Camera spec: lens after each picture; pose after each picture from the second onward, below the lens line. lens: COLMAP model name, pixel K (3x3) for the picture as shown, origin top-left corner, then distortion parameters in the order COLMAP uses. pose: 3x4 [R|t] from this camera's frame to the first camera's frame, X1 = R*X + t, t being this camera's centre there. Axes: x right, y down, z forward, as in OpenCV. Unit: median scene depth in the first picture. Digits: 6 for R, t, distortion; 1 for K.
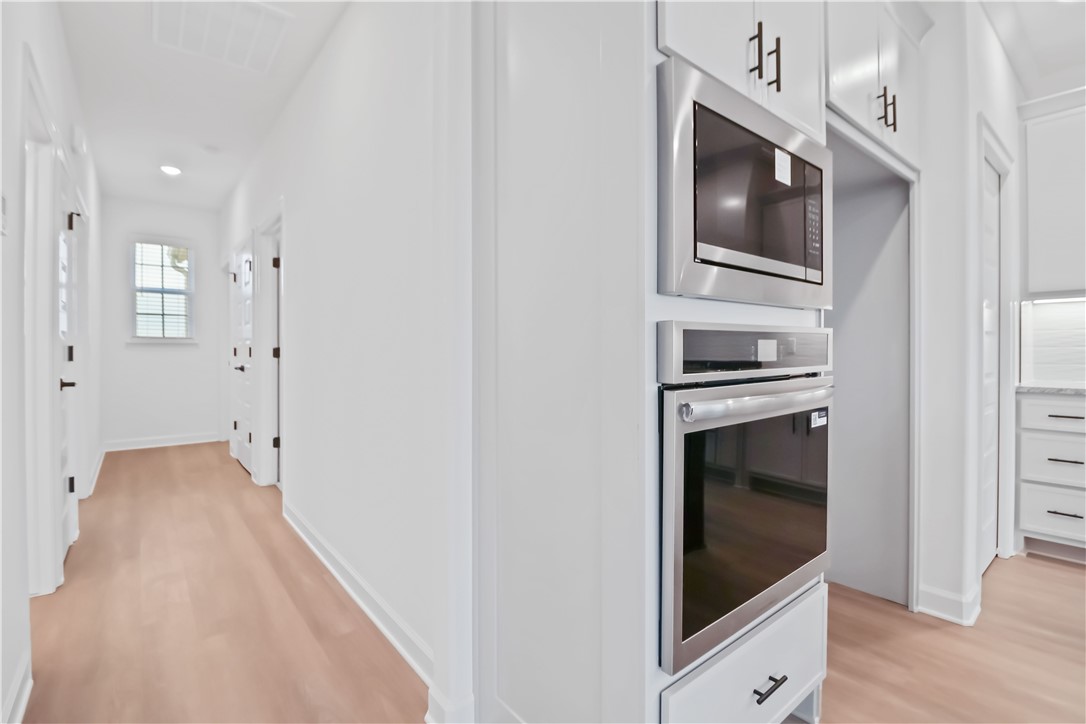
lens RADIAL K [[497.3, 0, 560.9], [0, 497.3, 357.8], [0, 0, 1]] dist [-0.015426, -0.005803]
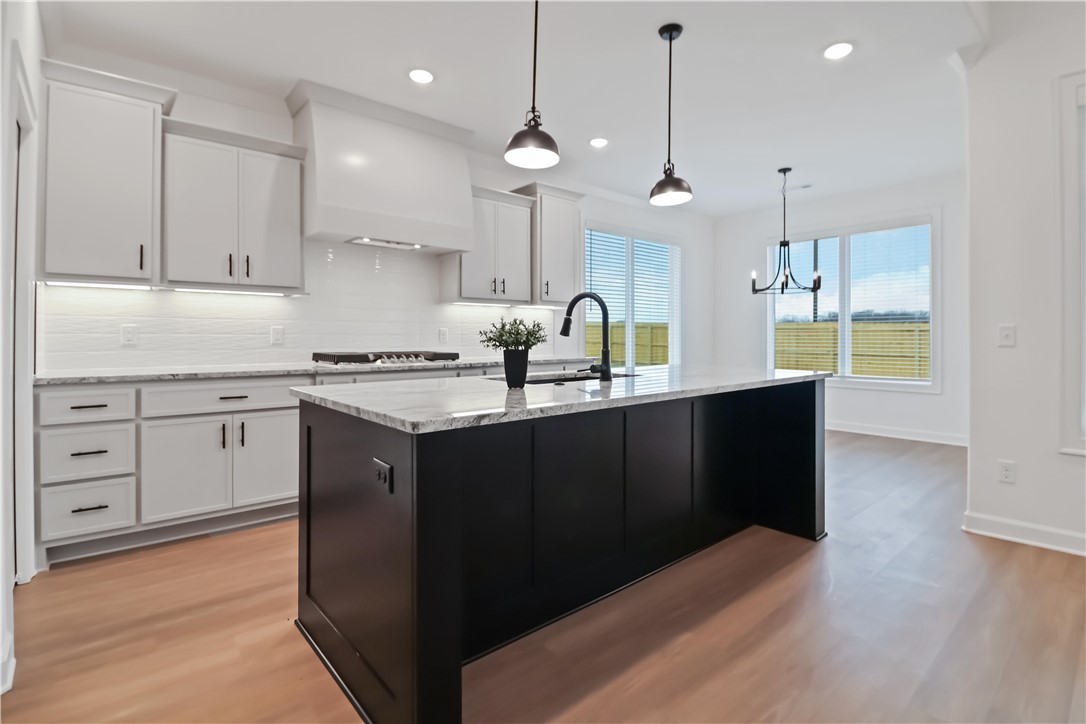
lens RADIAL K [[518.5, 0, 543.5], [0, 518.5, 335.1], [0, 0, 1]] dist [-0.019087, -0.002416]
pose [[-0.018783, 0.009447, 0.999779, 0.017660], [0.010383, 0.999903, -0.009253, -0.000808], [-0.999770, 0.010206, -0.018879, 0.121037]]
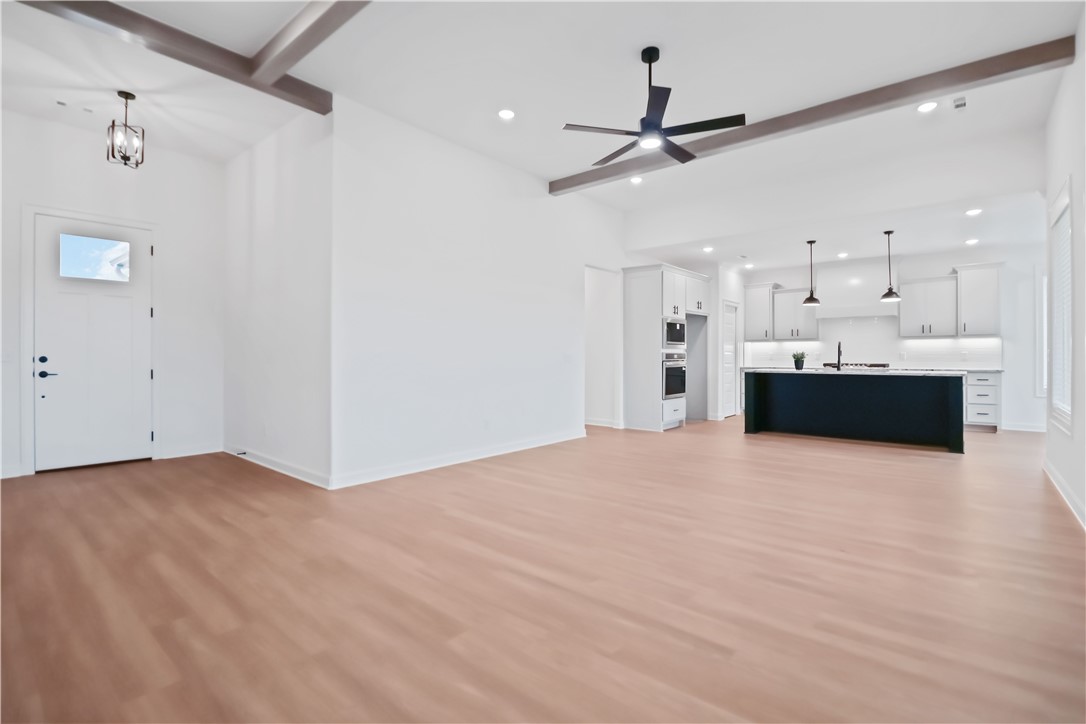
lens RADIAL K [[497.3, 0, 551.6], [0, 497.3, 357.5], [0, 0, 1]] dist [-0.015426, -0.005803]
pose [[0.984244, 0.006236, 0.176704, -0.987186], [-0.004081, 0.999913, -0.012559, 0.037475], [-0.176767, 0.011640, 0.984184, -2.161982]]
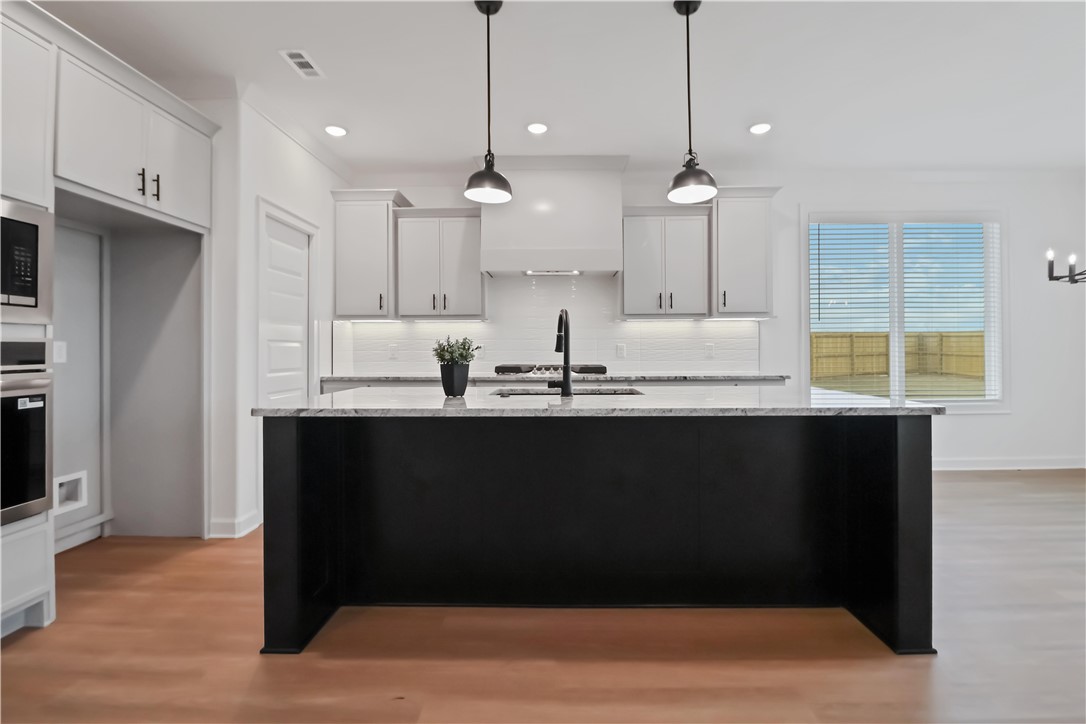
lens RADIAL K [[497.3, 0, 547.1], [0, 497.3, 352.0], [0, 0, 1]] dist [-0.015426, -0.005803]
pose [[0.656848, 0.002539, 0.754018, 0.222818], [0.008025, 0.999914, -0.010358, 0.002681], [-0.753980, 0.012854, 0.656772, -0.501318]]
